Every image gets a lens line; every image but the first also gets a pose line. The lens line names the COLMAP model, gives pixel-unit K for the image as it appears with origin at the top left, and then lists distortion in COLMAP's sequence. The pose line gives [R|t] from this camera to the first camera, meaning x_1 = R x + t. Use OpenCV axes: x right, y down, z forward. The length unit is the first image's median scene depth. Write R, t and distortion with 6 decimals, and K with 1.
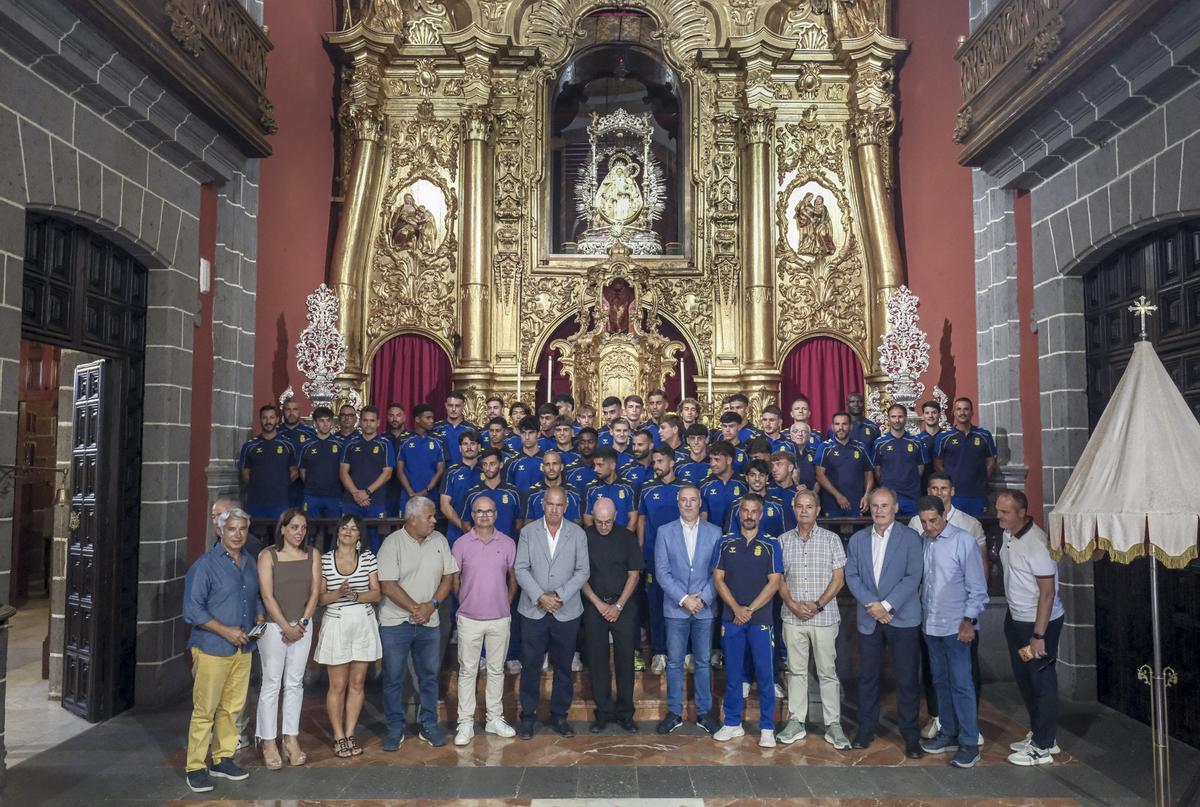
lens RADIAL K [[924.0, 0, 605.4], [0, 924.0, 400.0], [0, 0, 1]] dist [-0.000092, 0.007031]
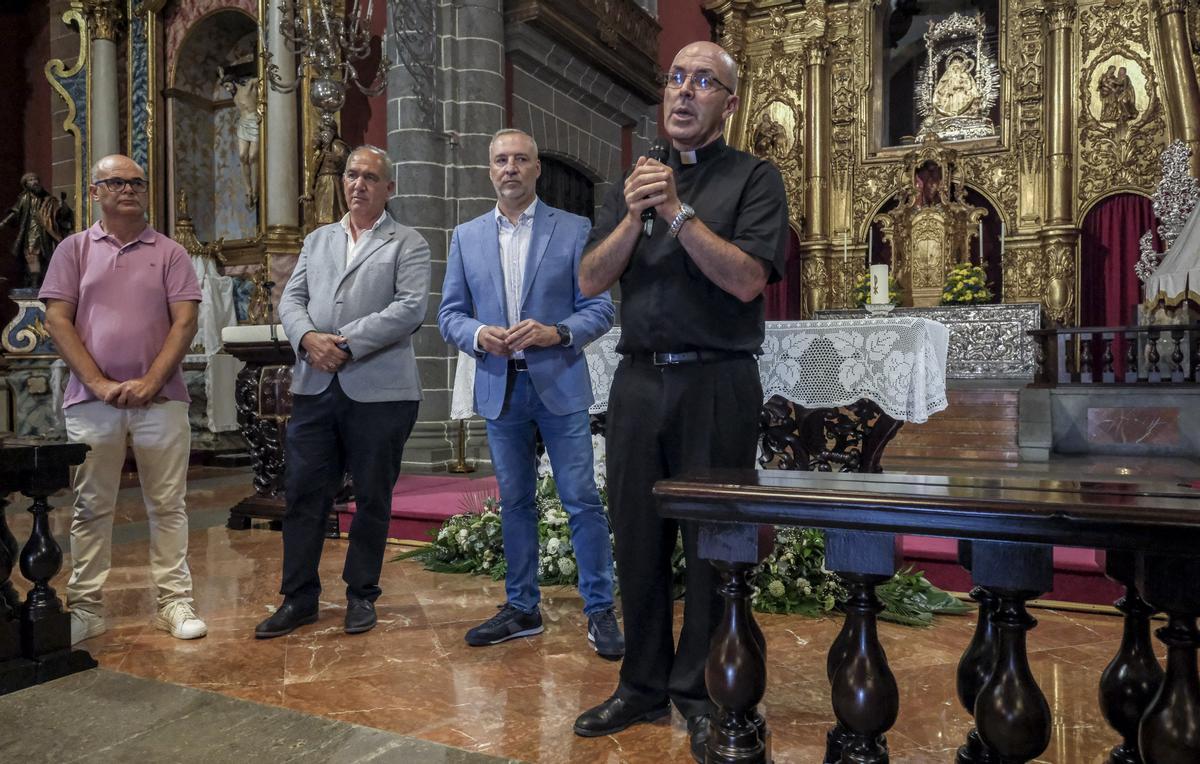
lens RADIAL K [[874.0, 0, 604.2], [0, 874.0, 385.6], [0, 0, 1]] dist [-0.000313, -0.001607]
pose [[0.898858, 0.002417, -0.438234, 0.131883], [0.035547, 0.996288, 0.078404, 0.060968], [0.436796, -0.086052, 0.895435, -0.267902]]
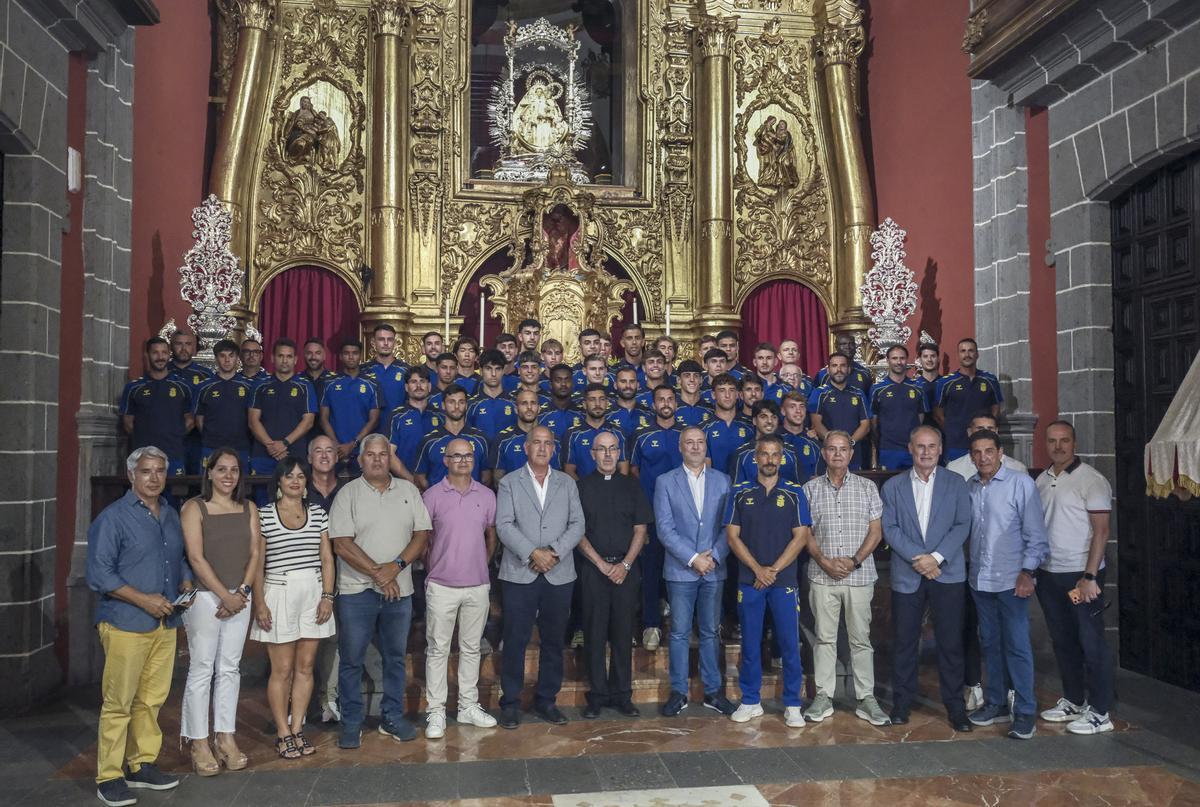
lens RADIAL K [[1015.6, 0, 603.0], [0, 1015.6, 405.3], [0, 0, 1]] dist [0.001732, -0.001292]
pose [[0.991010, 0.004673, 0.133708, -0.068590], [-0.008524, 0.999565, 0.028246, 0.026621], [-0.133517, -0.029132, 0.990618, 0.049090]]
